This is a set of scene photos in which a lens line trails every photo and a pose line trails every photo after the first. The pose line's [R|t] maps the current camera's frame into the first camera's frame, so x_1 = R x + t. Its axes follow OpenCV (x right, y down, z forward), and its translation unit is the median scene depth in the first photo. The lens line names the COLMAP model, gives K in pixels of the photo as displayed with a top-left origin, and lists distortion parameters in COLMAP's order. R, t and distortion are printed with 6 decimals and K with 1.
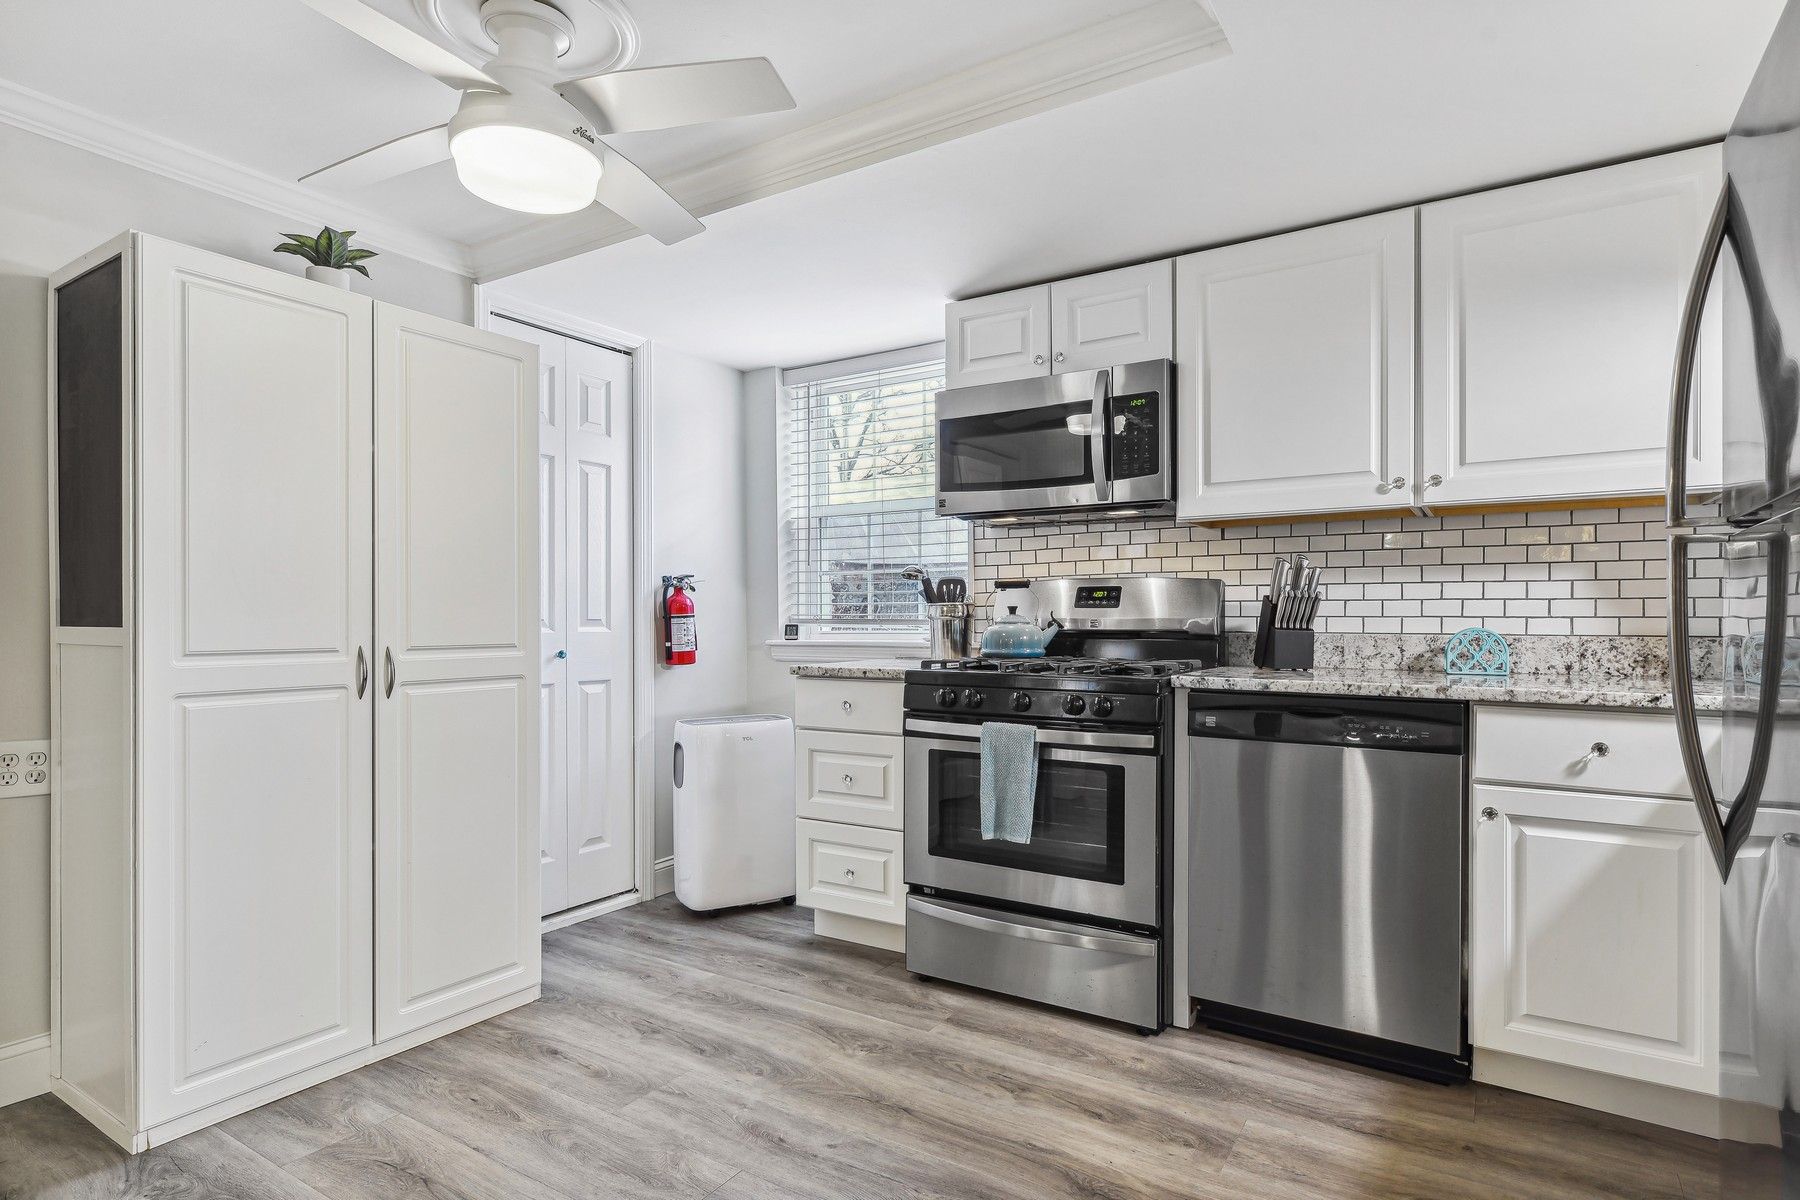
lens RADIAL K [[950.5, 0, 896.7], [0, 950.5, 617.4], [0, 0, 1]] dist [0.002642, -0.000526]
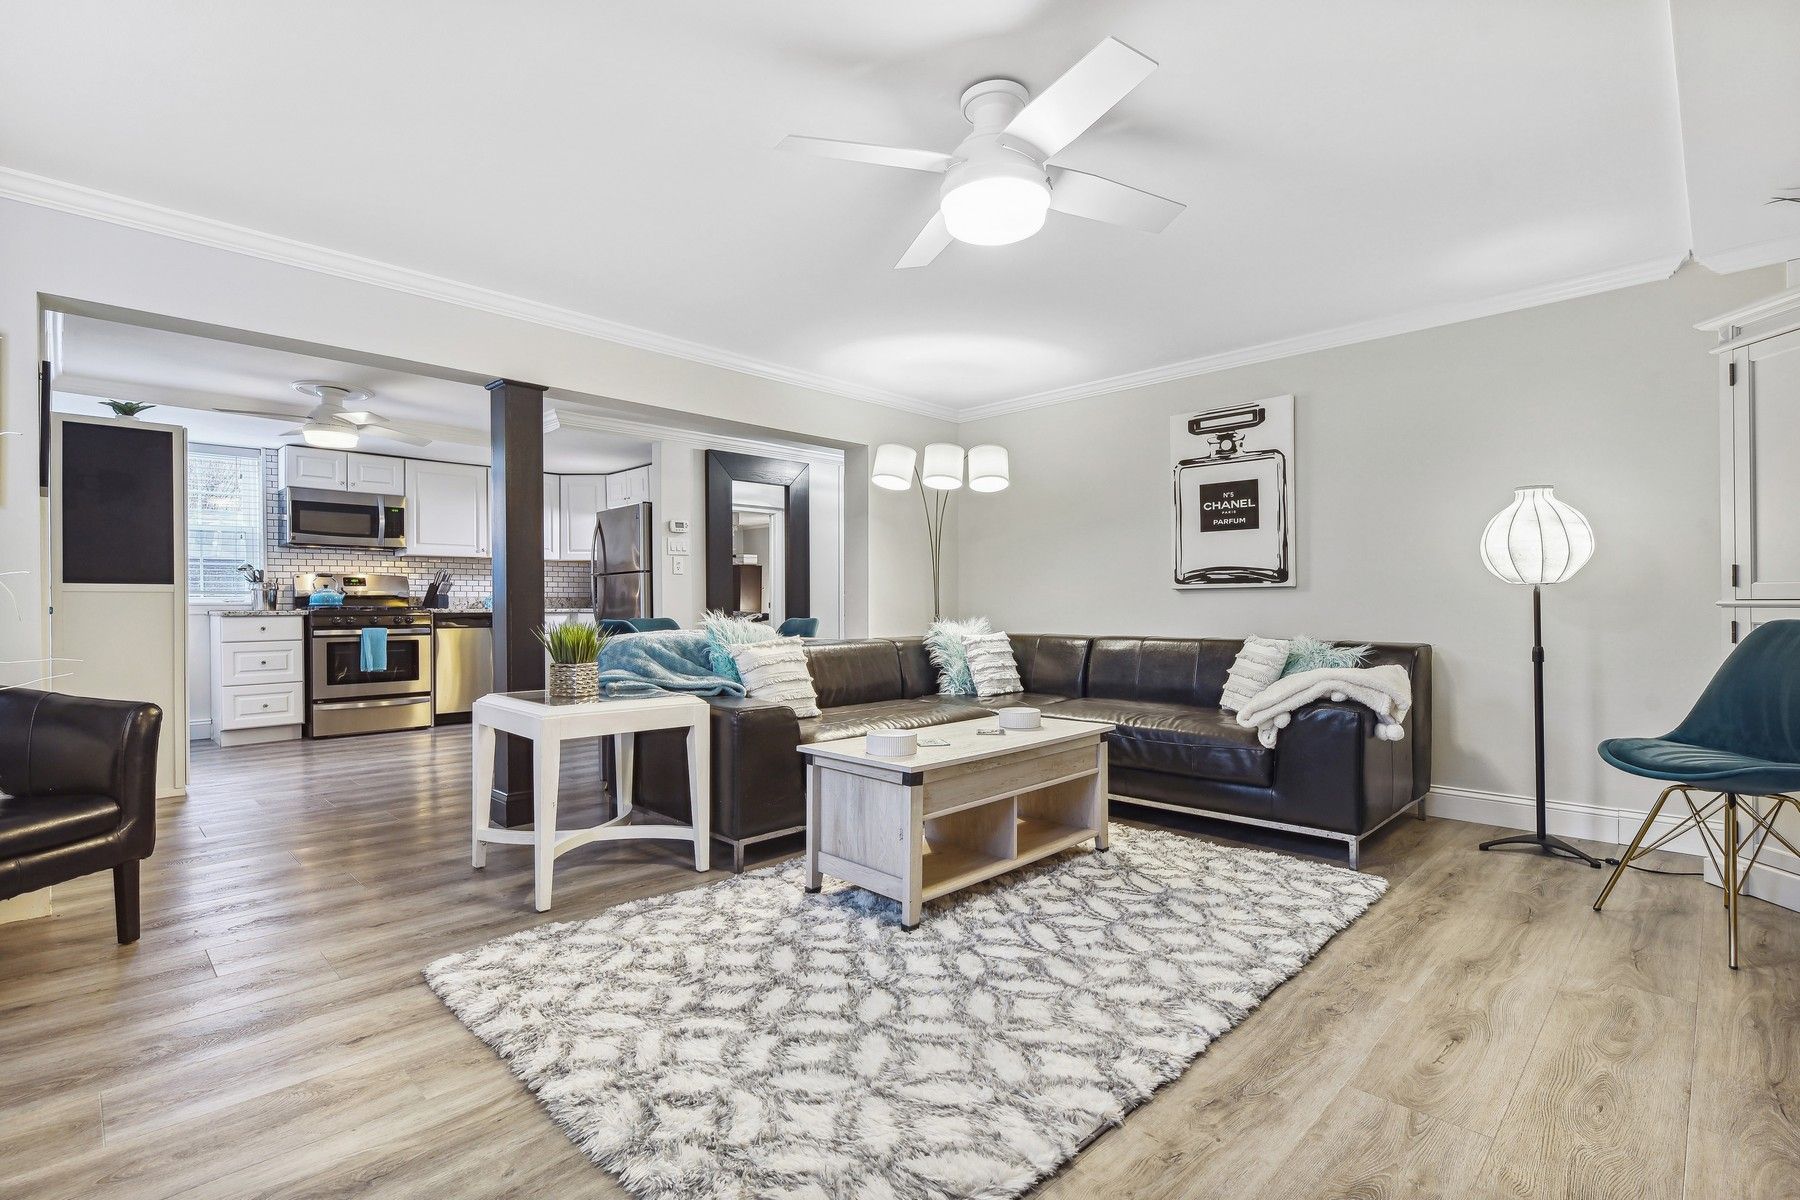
lens RADIAL K [[842.7, 0, 912.6], [0, 842.7, 603.9], [0, 0, 1]] dist [-0.000808, -0.000108]
pose [[0.196273, 0.003574, 0.980543, -1.794657], [0.005180, 0.999976, -0.004682, 0.057567], [-0.980536, 0.005998, 0.196249, -0.904361]]
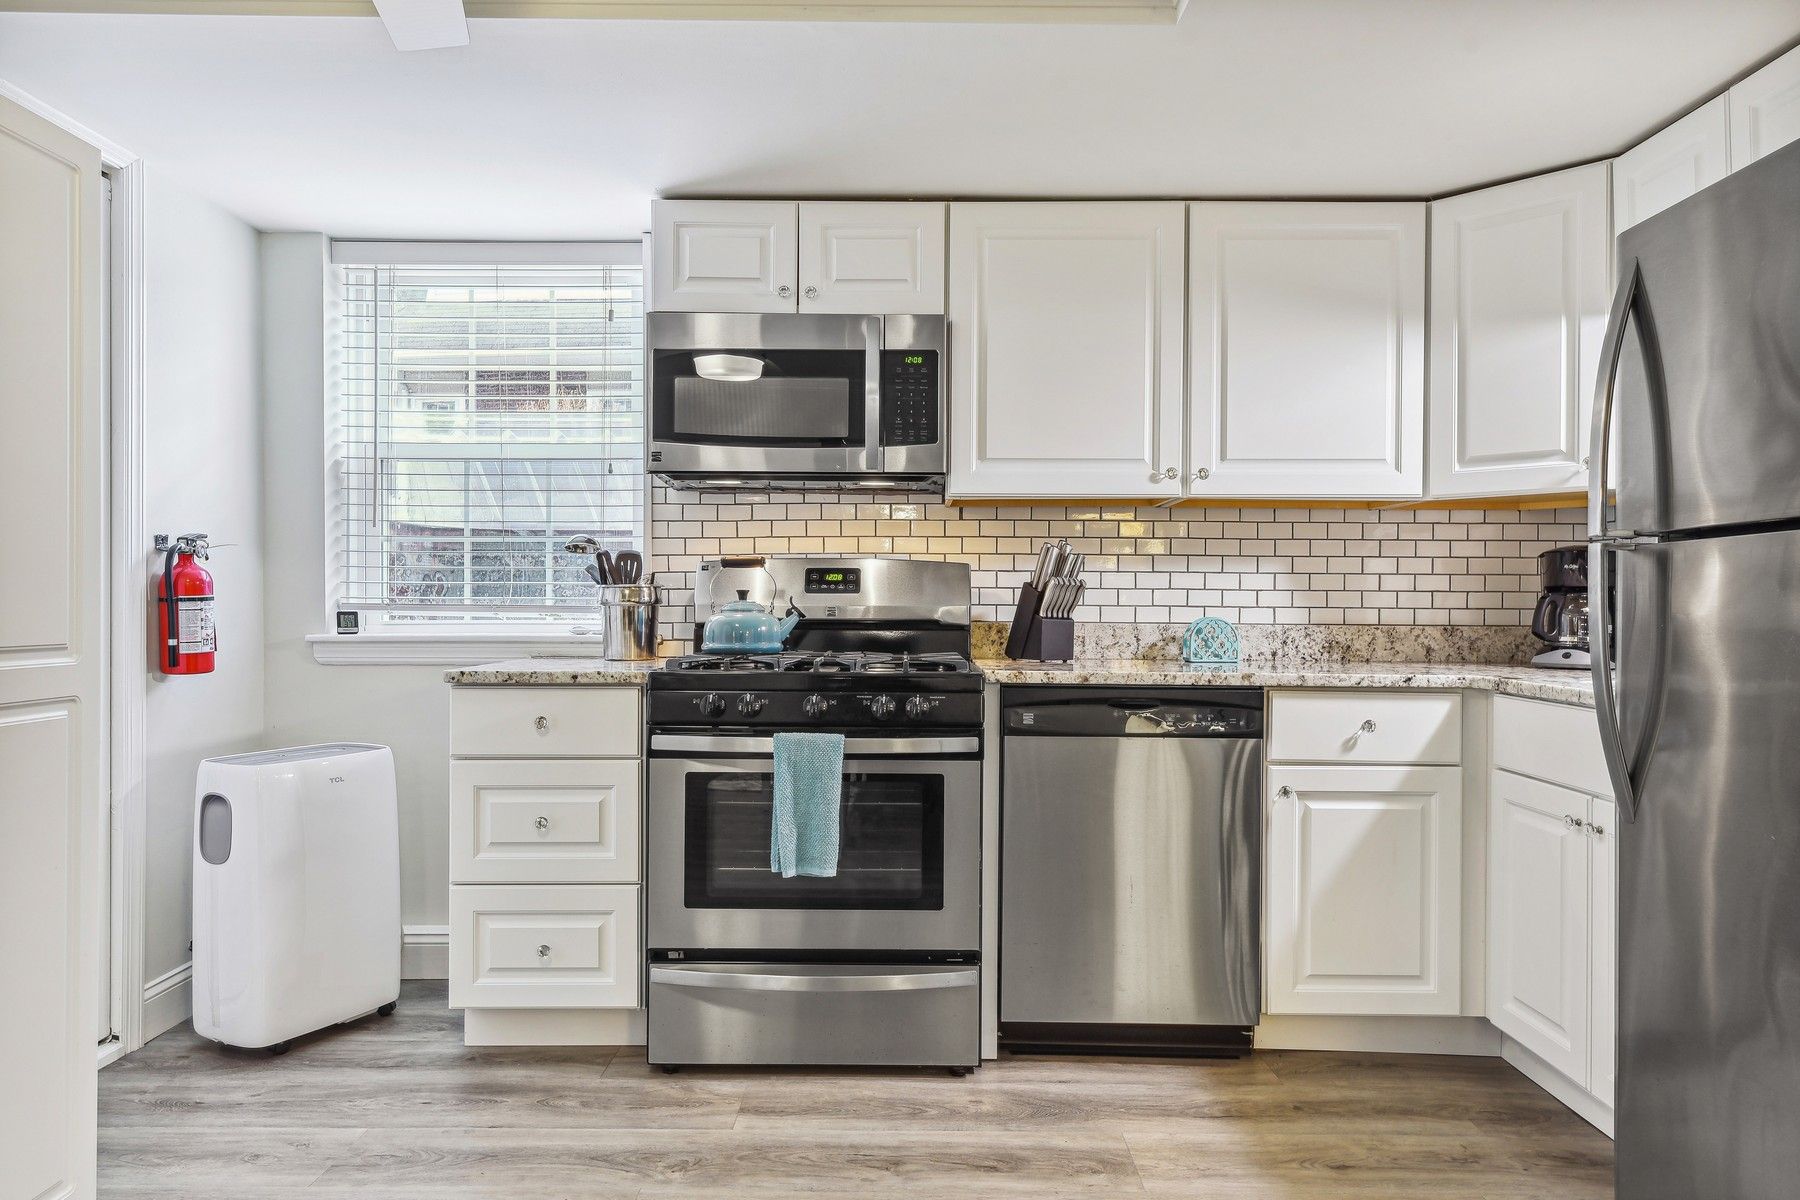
lens RADIAL K [[1182.9, 0, 900.0], [0, 1182.9, 600.0], [0, 0, 1]] dist [0.007800, 0.000826]
pose [[0.842375, 0.007726, 0.538836, -0.341495], [-0.006793, 0.999970, -0.003717, -0.000548], [-0.538849, -0.000529, 0.842402, 0.087214]]
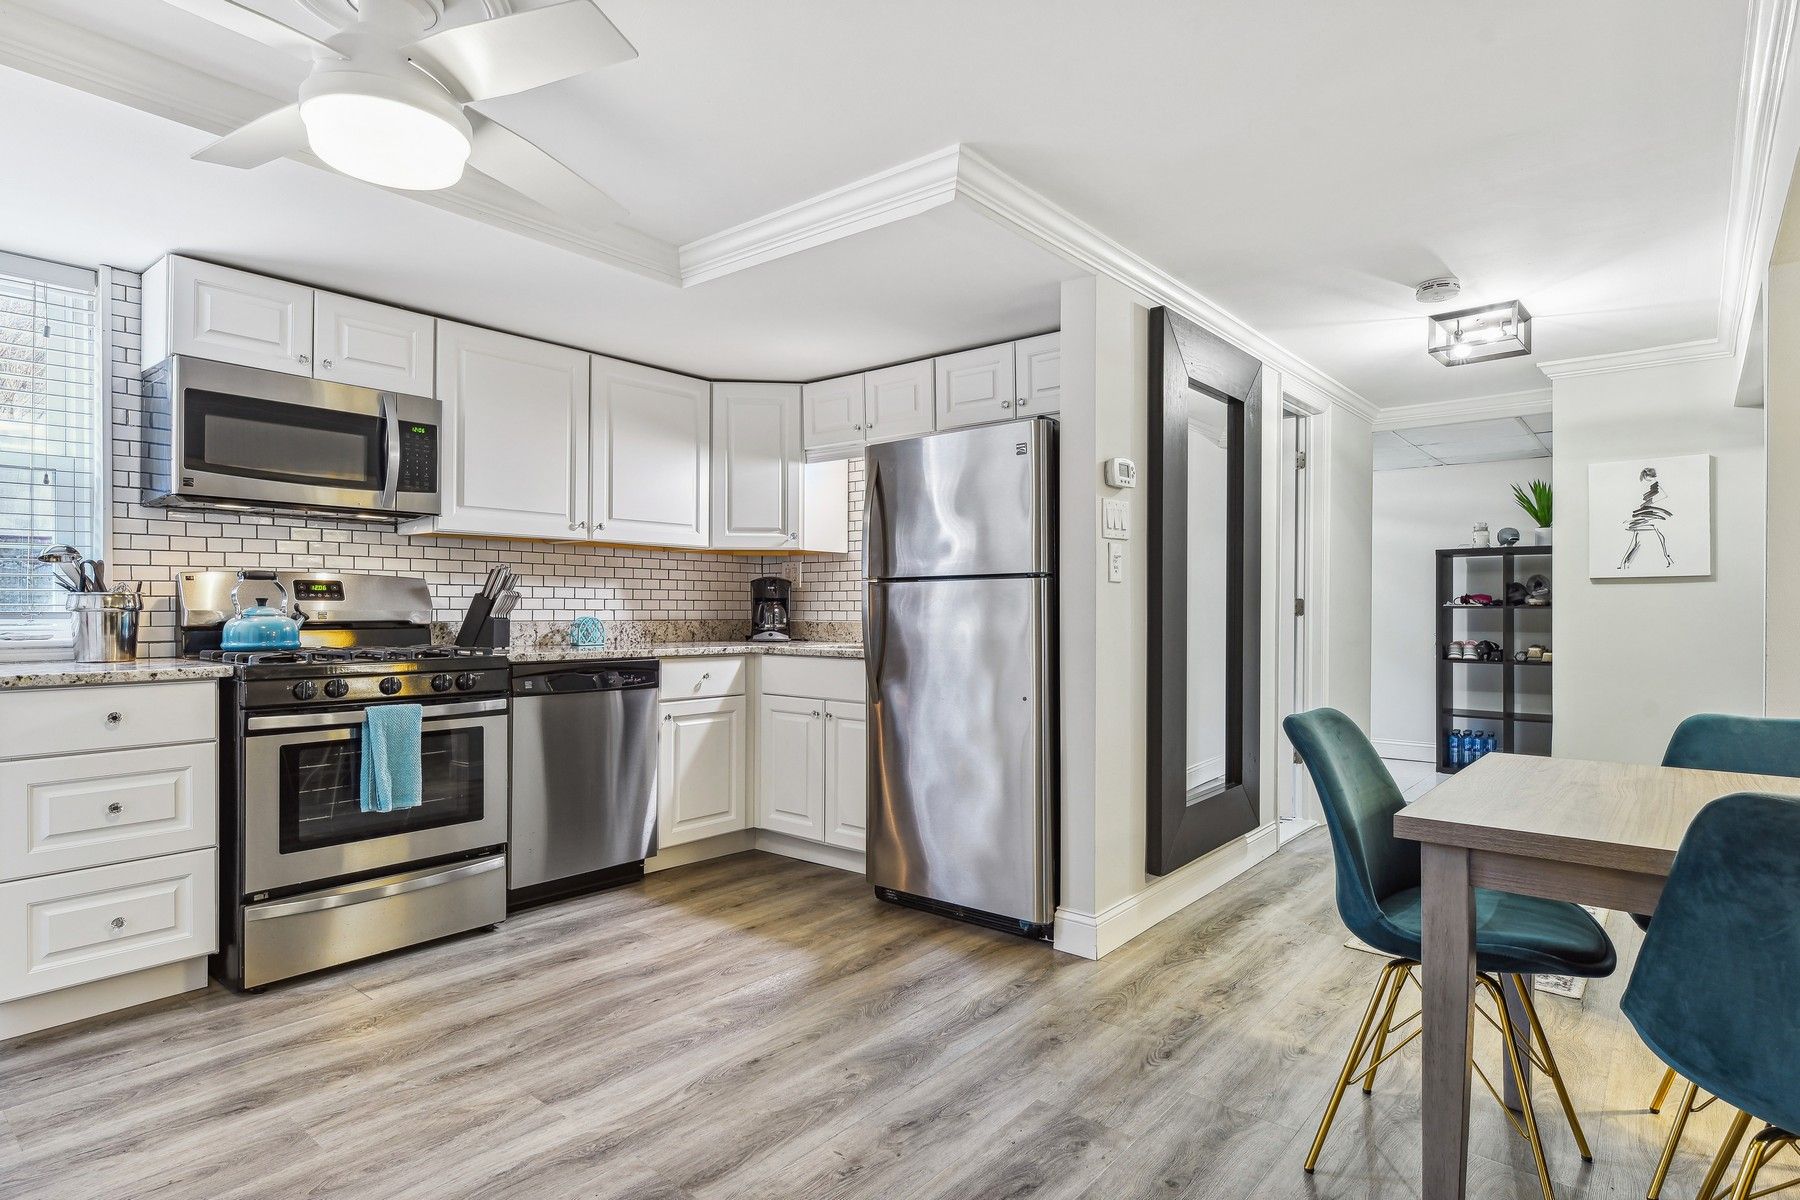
lens RADIAL K [[948.5, 0, 909.3], [0, 948.5, 601.6], [0, 0, 1]] dist [0.003310, -0.000336]
pose [[0.108712, 0.008786, 0.994035, -0.859561], [-0.003170, 0.999959, -0.008492, -0.002287], [-0.994068, -0.002228, 0.108735, 0.256202]]
